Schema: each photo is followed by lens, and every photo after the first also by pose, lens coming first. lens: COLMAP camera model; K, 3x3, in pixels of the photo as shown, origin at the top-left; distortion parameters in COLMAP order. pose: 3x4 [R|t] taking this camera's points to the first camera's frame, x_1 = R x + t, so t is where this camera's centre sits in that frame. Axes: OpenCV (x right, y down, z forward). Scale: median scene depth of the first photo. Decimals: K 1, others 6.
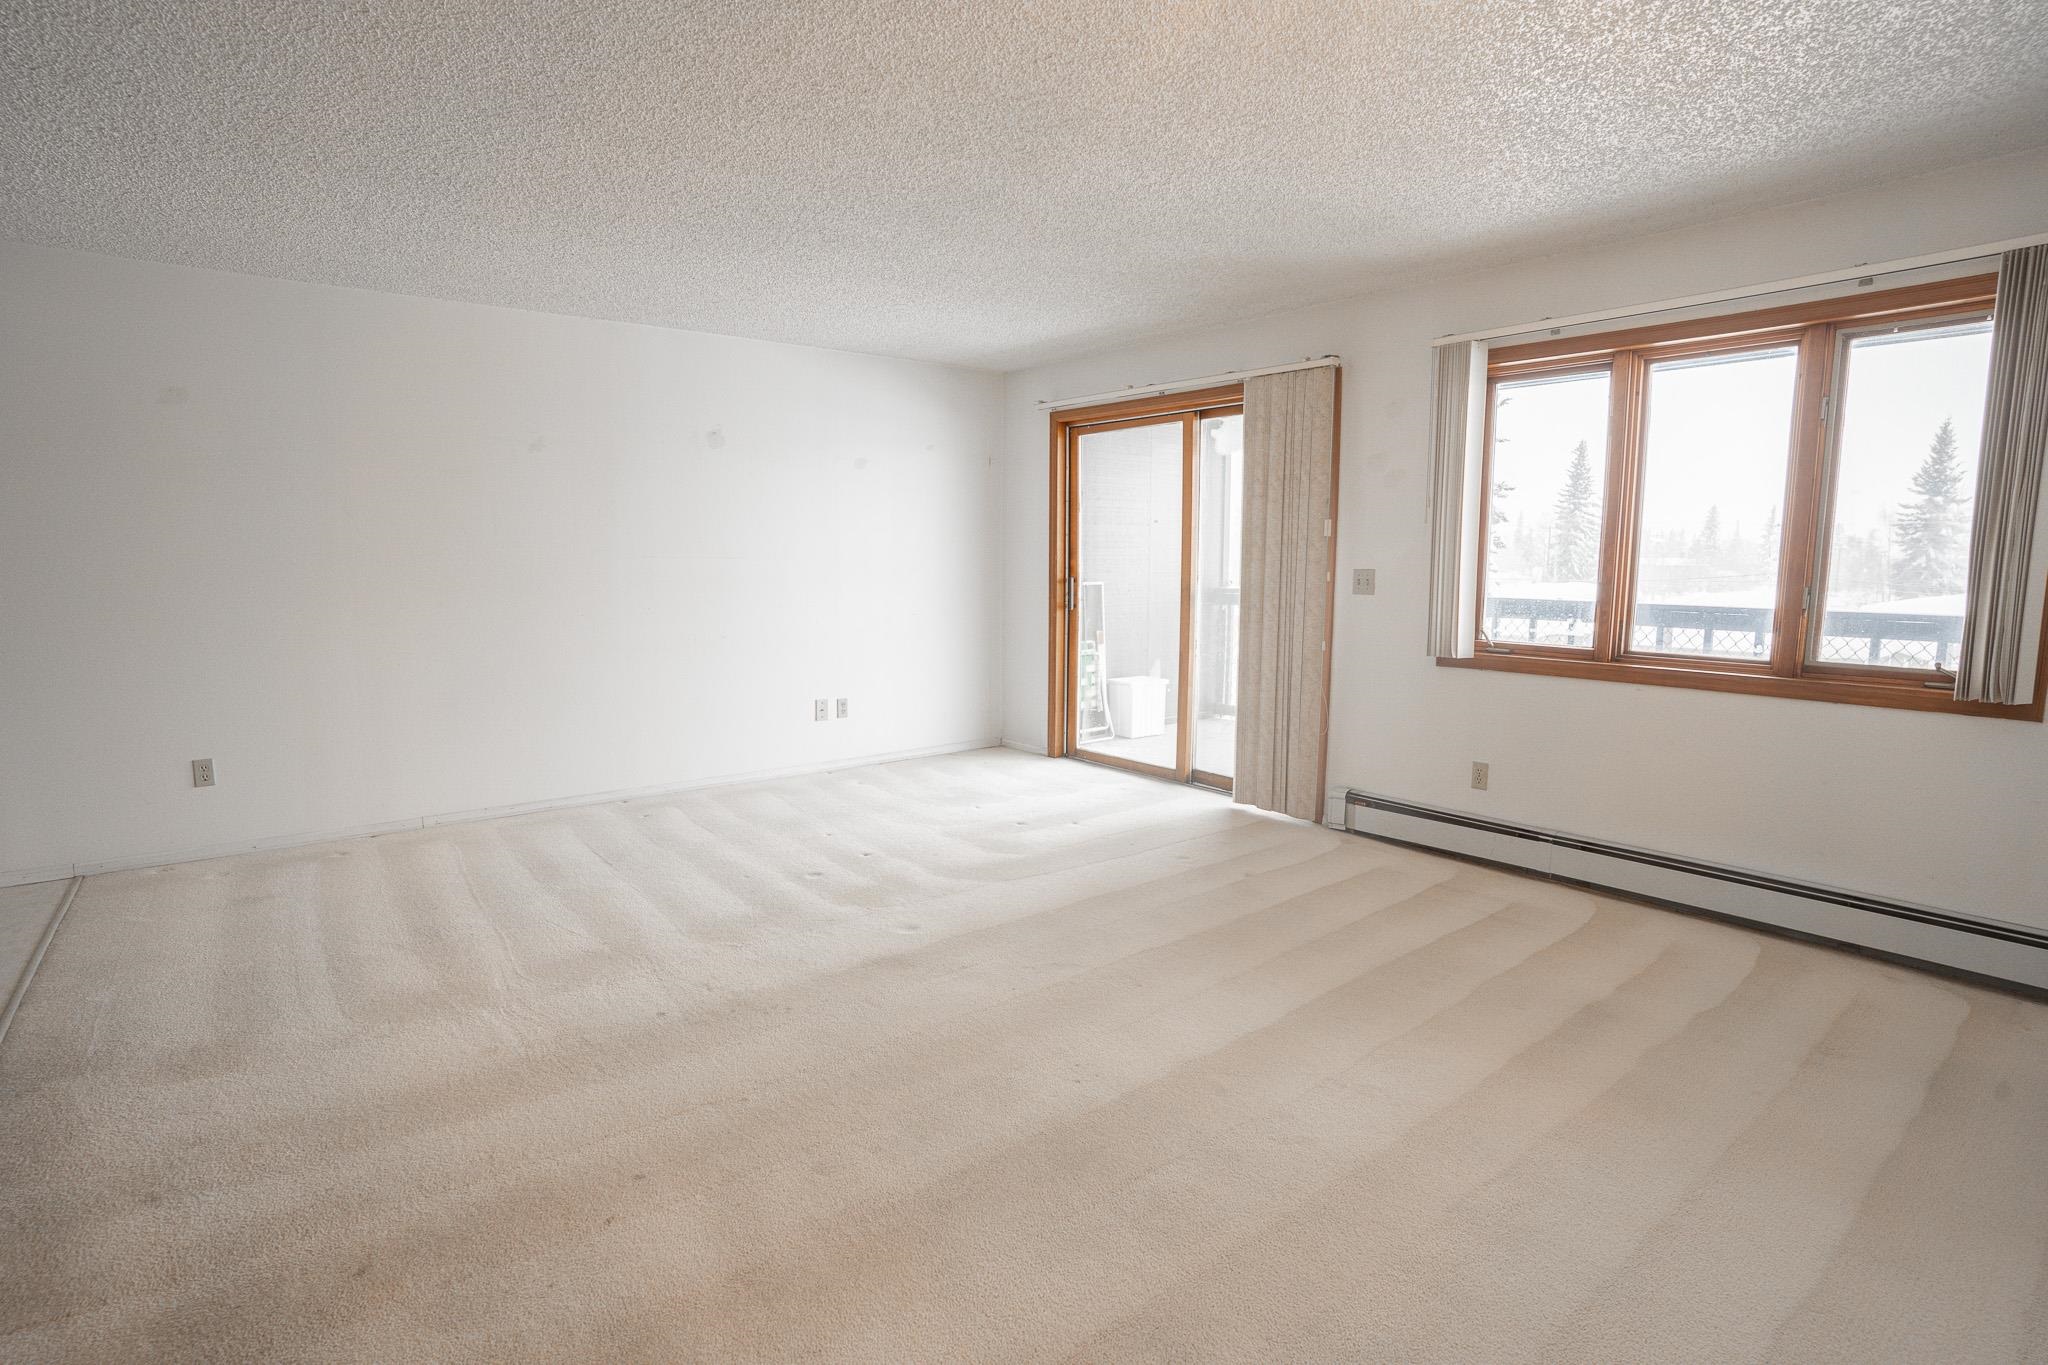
lens RADIAL K [[1006.5, 0, 1018.1], [0, 1006.5, 676.3], [0, 0, 1]] dist [-0.078229, 0.033020]
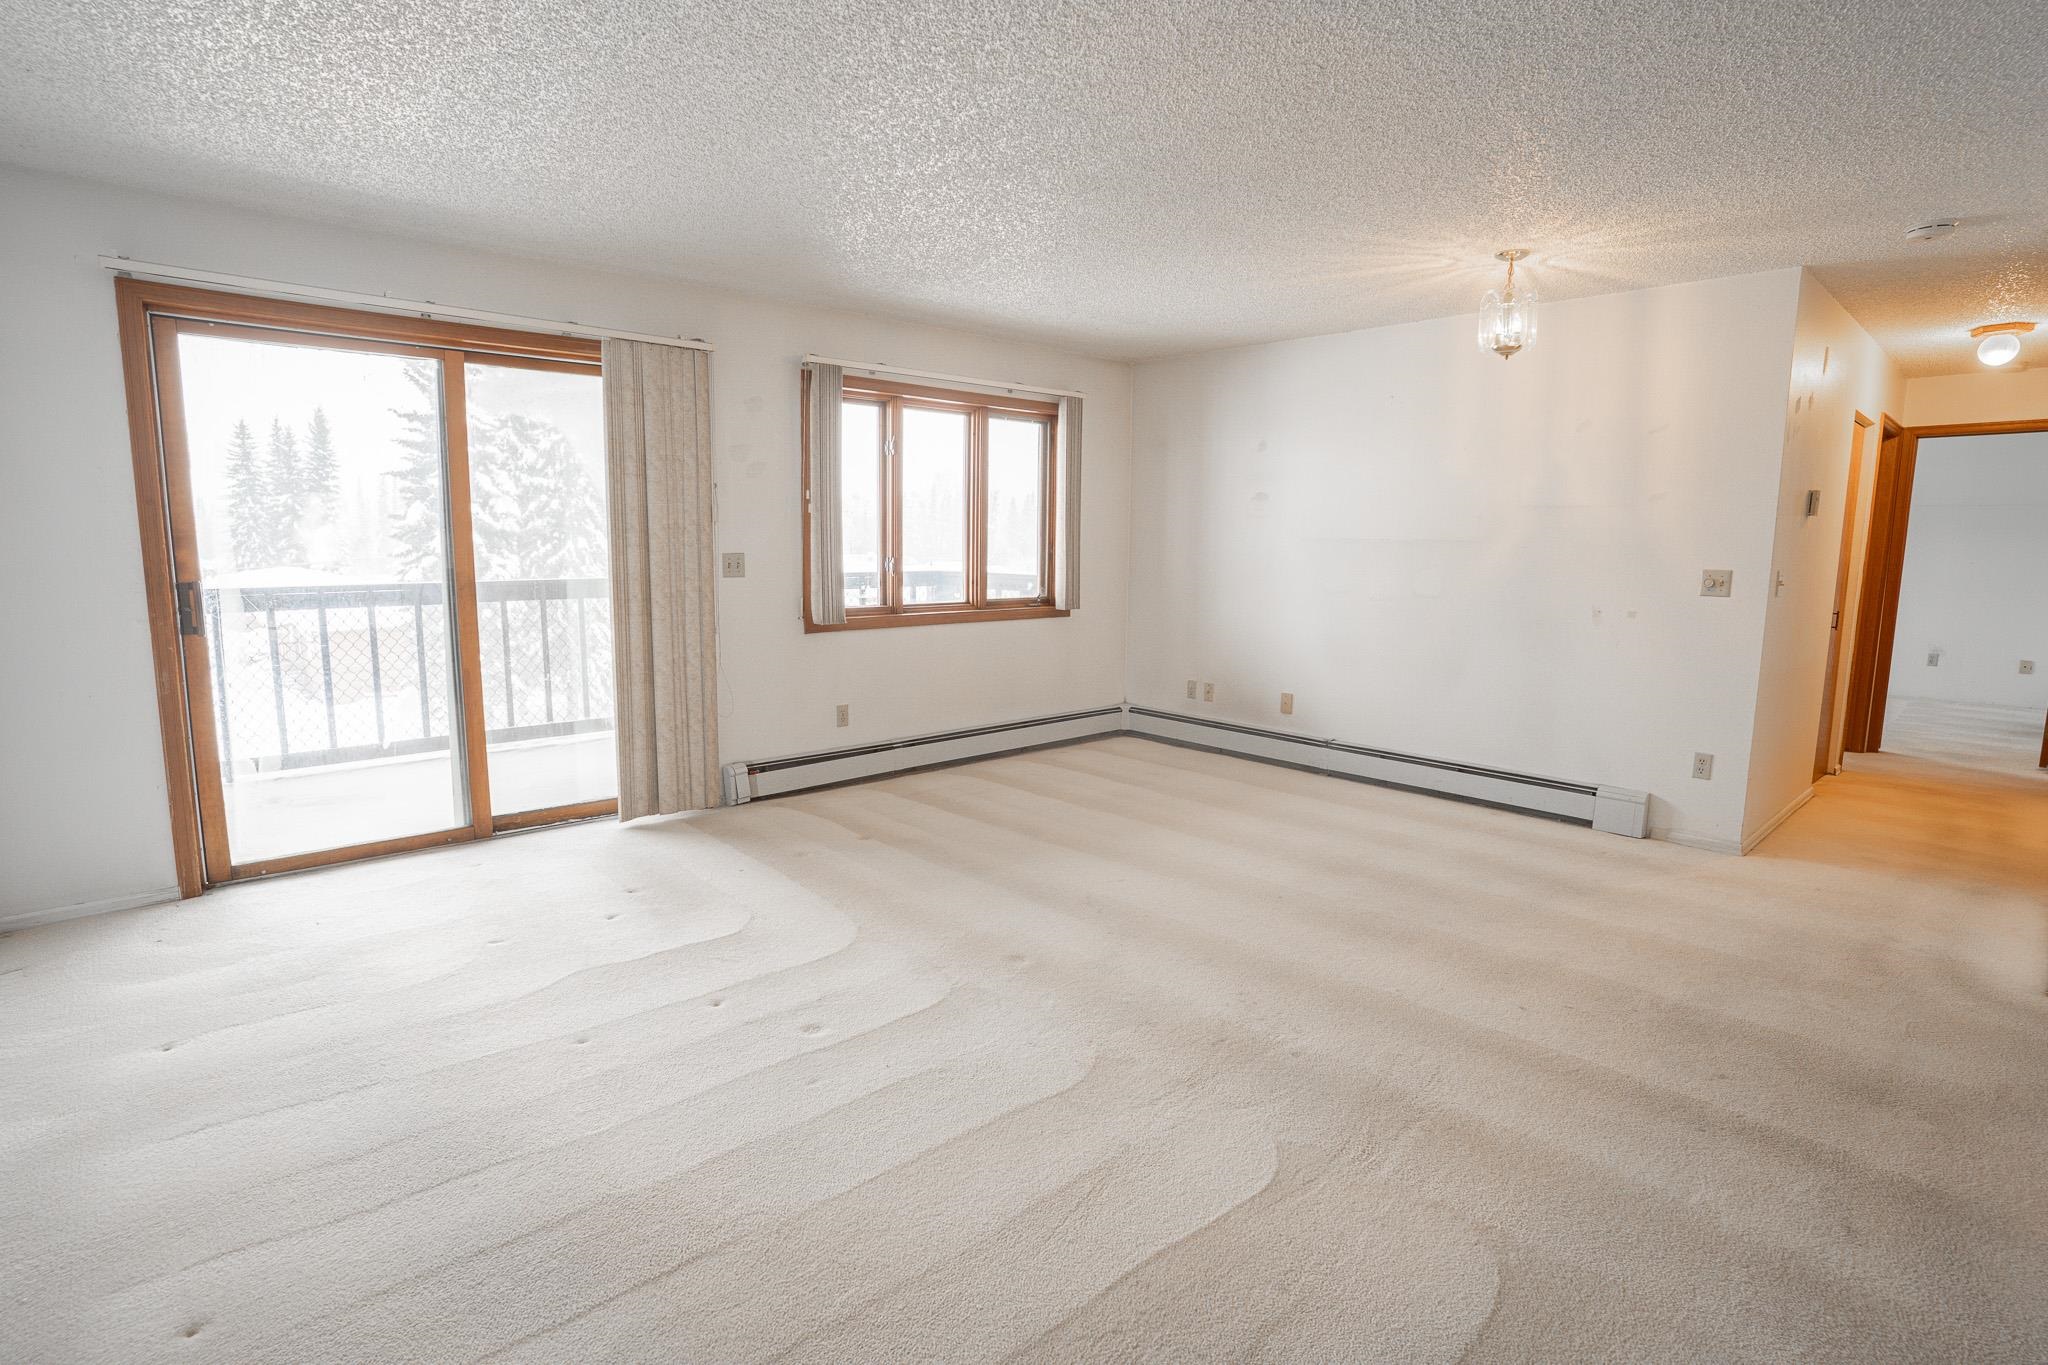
lens RADIAL K [[1006.5, 0, 1018.1], [0, 1006.5, 676.3], [0, 0, 1]] dist [-0.078229, 0.033020]
pose [[-0.058640, -0.137680, 0.988739, -0.694791], [0.111093, 0.983392, 0.143524, -0.093054], [-0.992079, 0.118258, -0.042371, 0.726734]]
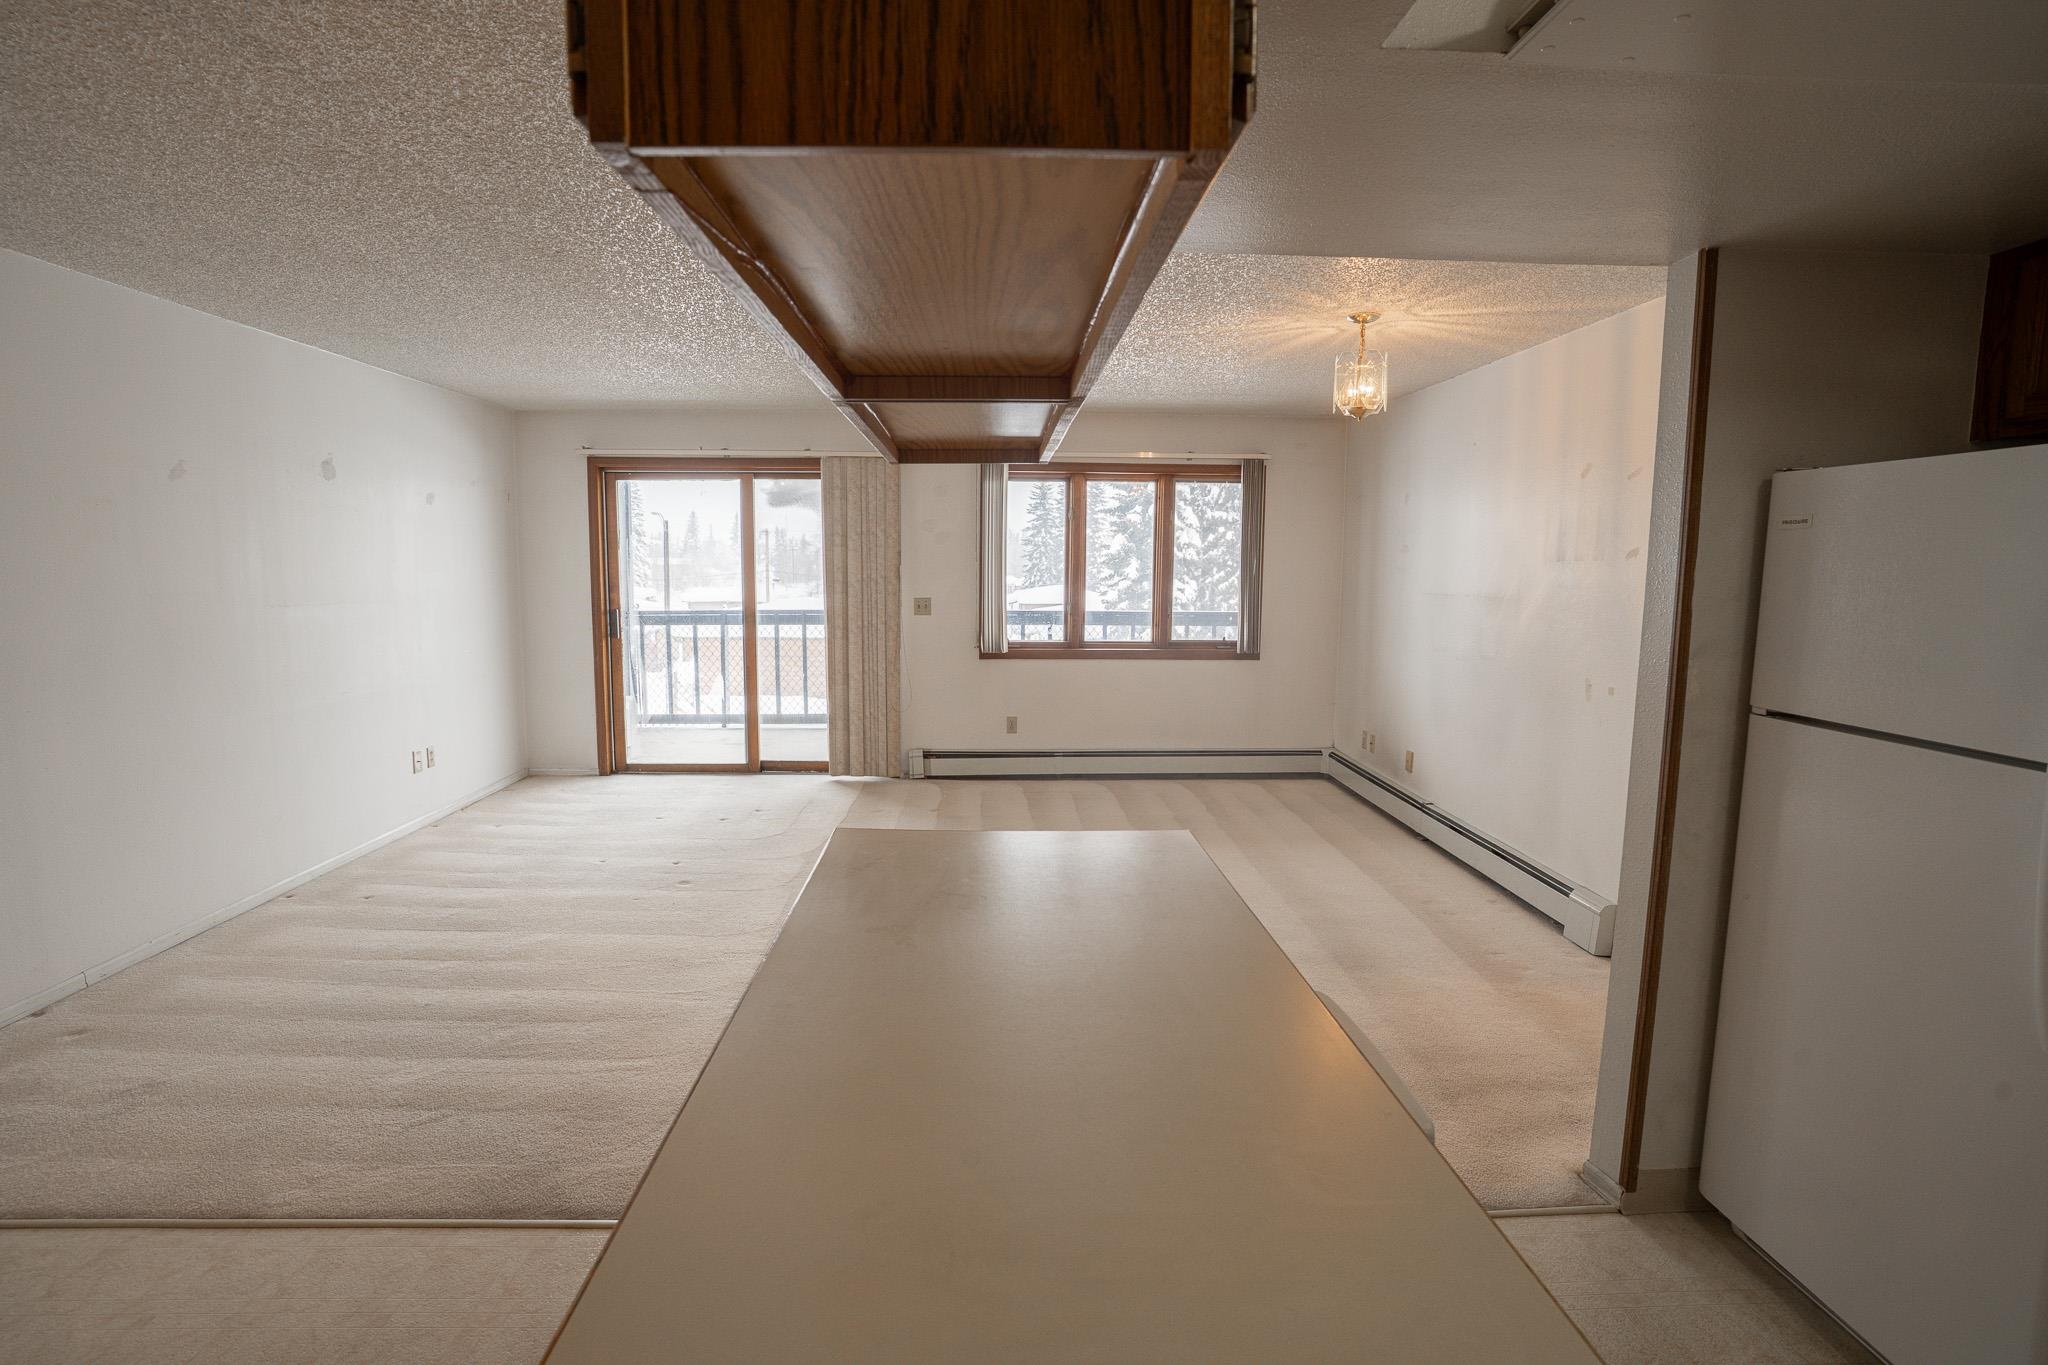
lens RADIAL K [[1006.5, 0, 1018.1], [0, 1006.5, 676.3], [0, 0, 1]] dist [-0.078229, 0.033020]
pose [[0.599294, -0.090672, 0.795377, -0.715397], [0.091499, 0.994812, 0.044465, -0.043293], [-0.795282, 0.046128, 0.604482, -0.000643]]
